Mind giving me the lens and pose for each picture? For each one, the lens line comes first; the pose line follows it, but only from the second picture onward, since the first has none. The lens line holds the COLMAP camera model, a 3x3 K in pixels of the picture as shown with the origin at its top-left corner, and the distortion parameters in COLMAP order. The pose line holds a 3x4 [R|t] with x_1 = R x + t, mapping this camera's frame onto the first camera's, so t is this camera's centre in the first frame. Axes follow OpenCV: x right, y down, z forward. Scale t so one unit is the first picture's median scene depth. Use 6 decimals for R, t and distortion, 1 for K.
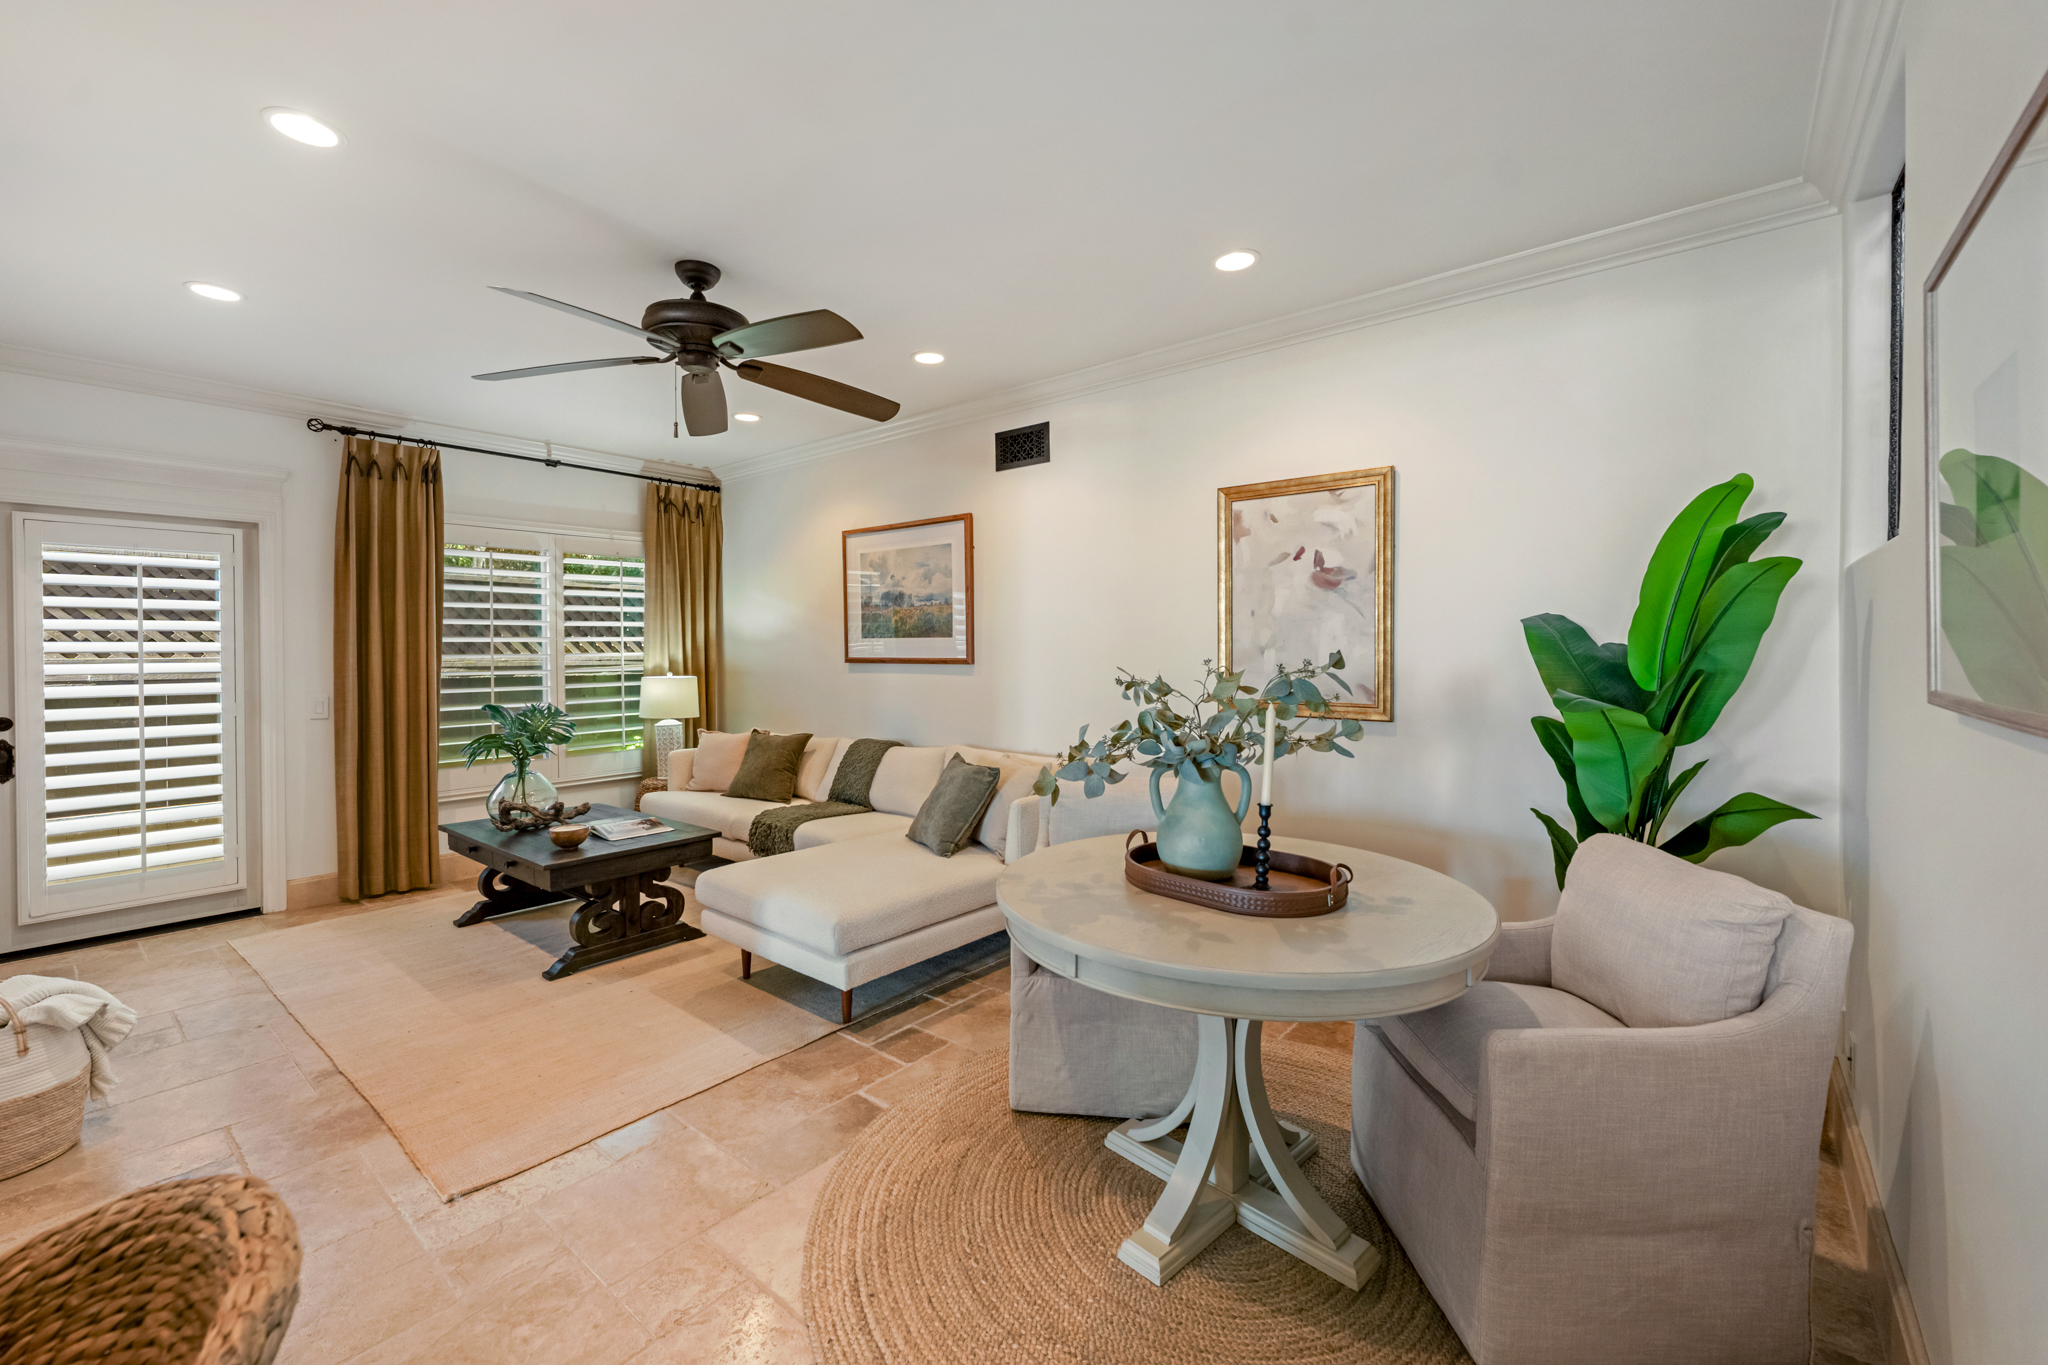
lens RADIAL K [[835.6, 0, 1025.6], [0, 835.6, 653.9], [0, 0, 1]] dist [-0.007384, 0.000000]
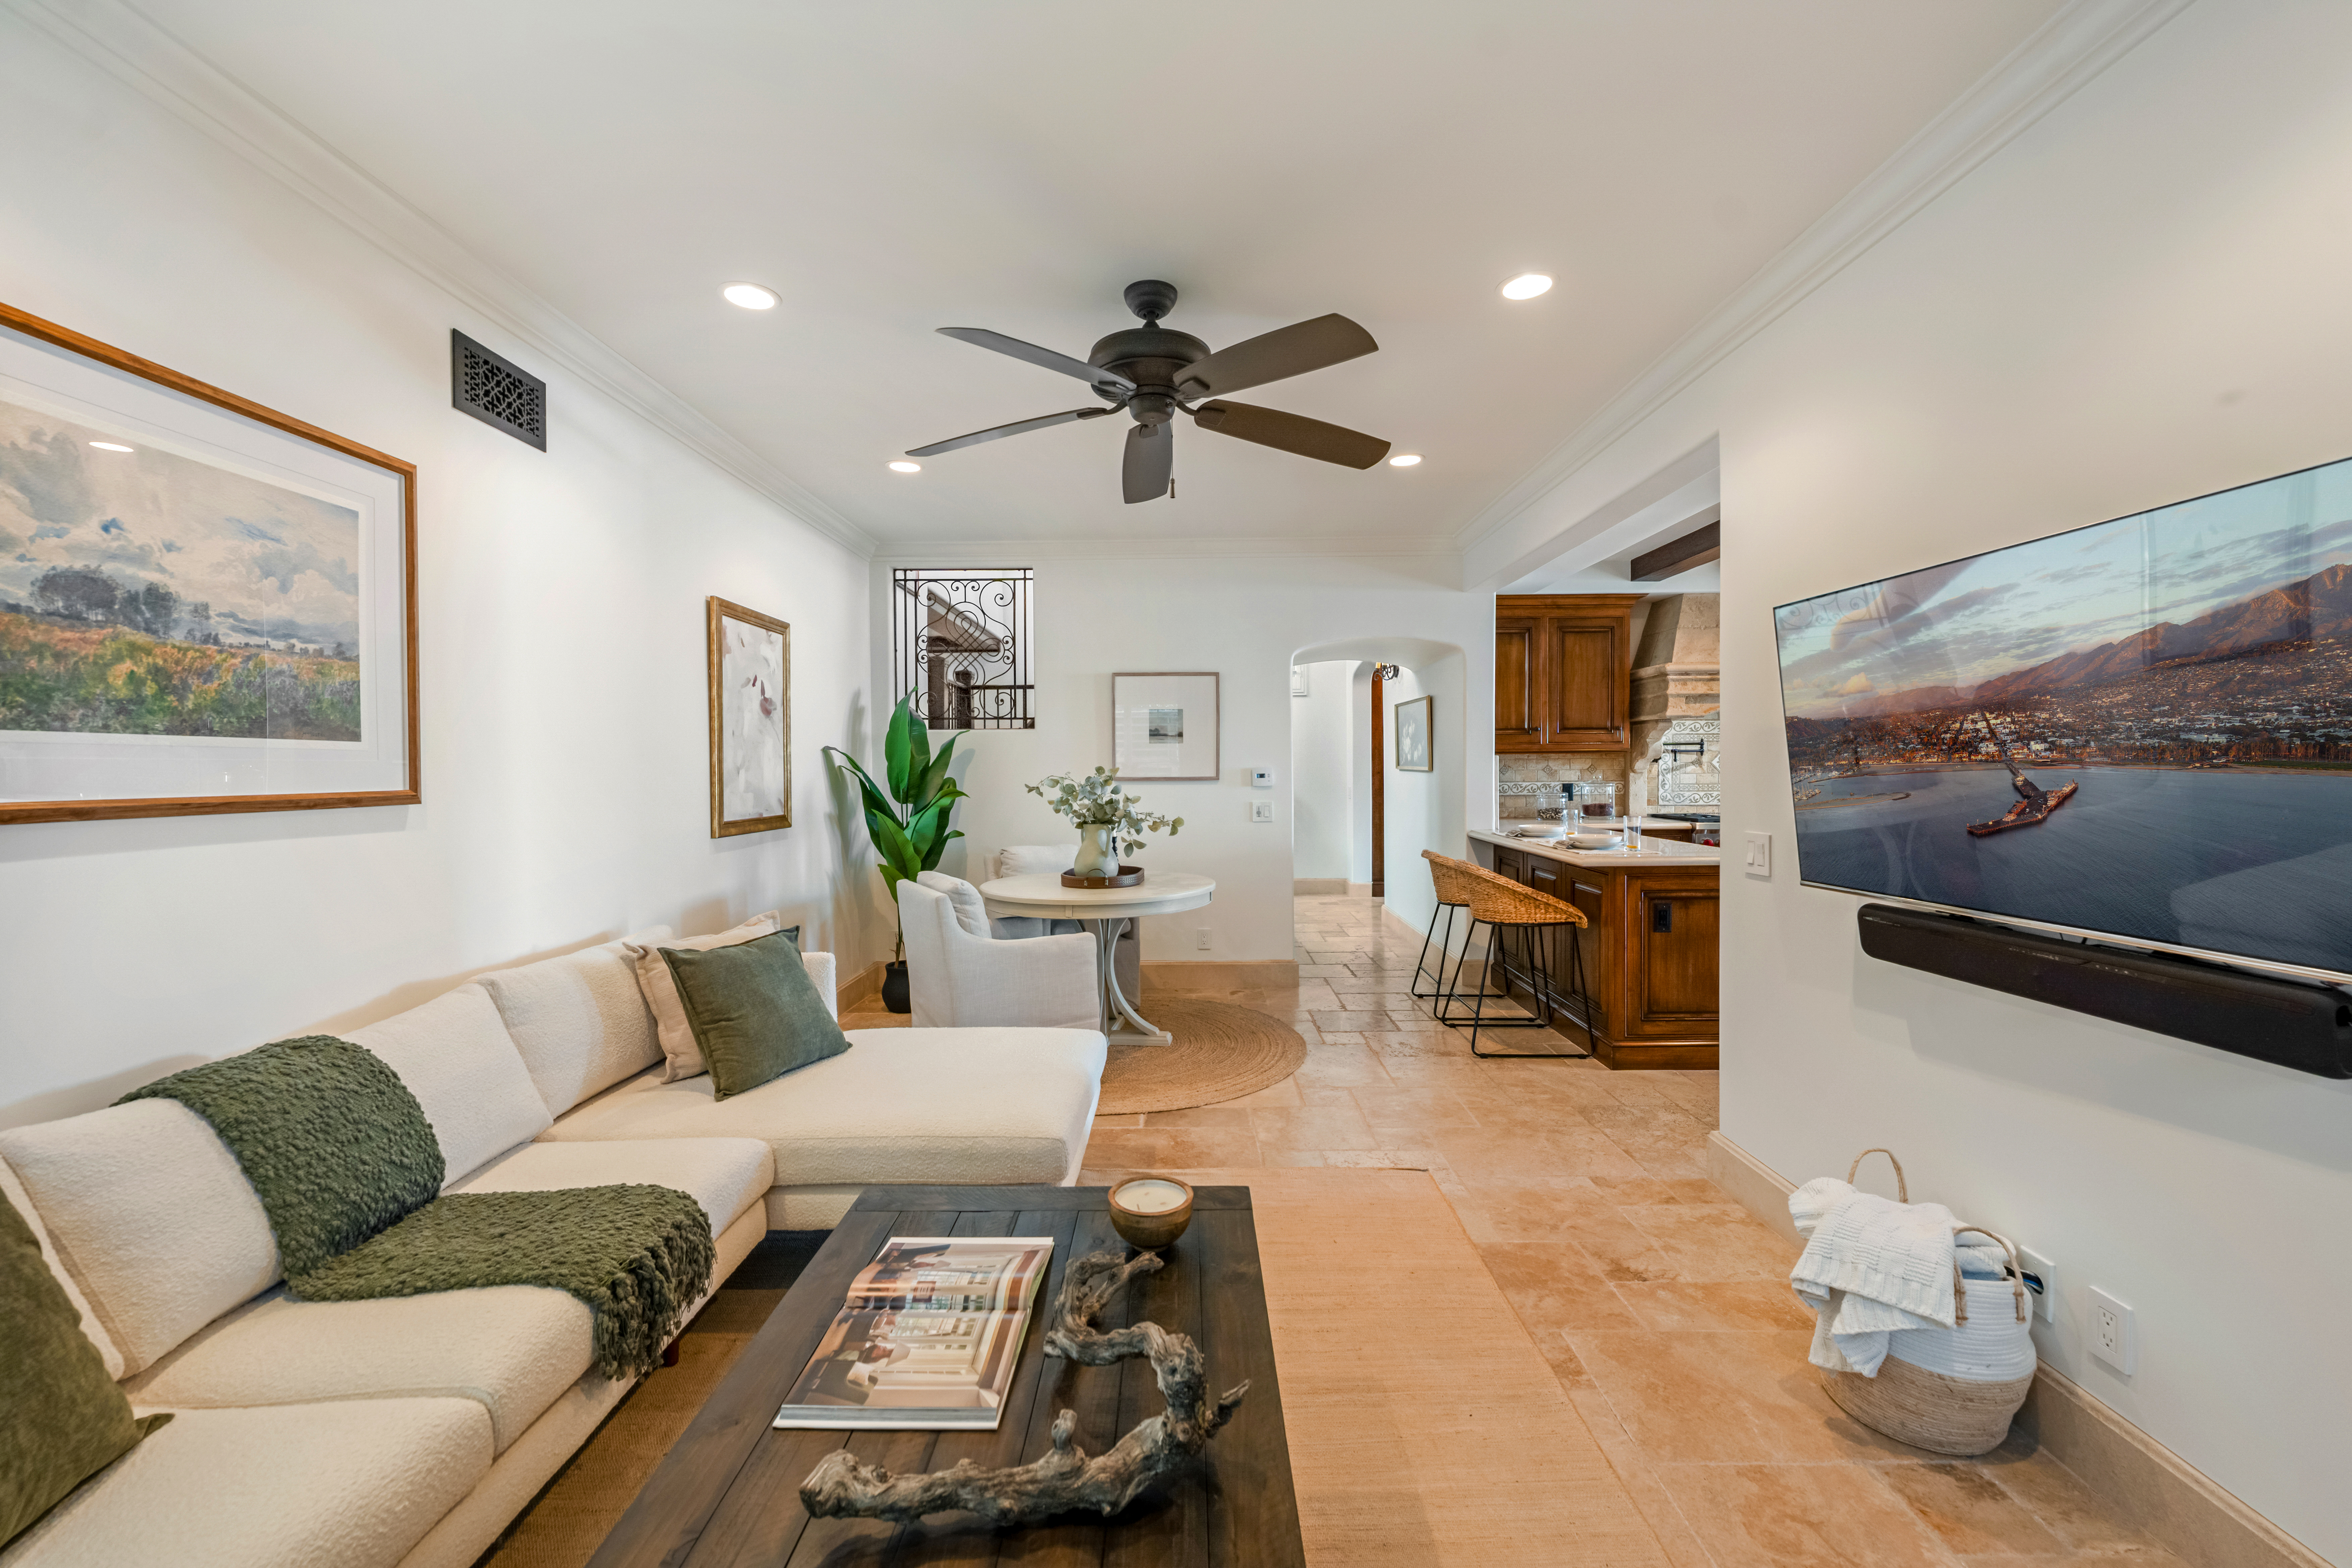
lens RADIAL K [[959.7, 0, 1176.5], [0, 959.7, 777.5], [0, 0, 1]] dist [-0.007384, 0.000000]
pose [[-0.633269, -0.002112, 0.773929, -0.705143], [0.013585, 0.999812, 0.013845, -0.002521], [-0.773812, 0.019281, -0.633121, 0.984026]]
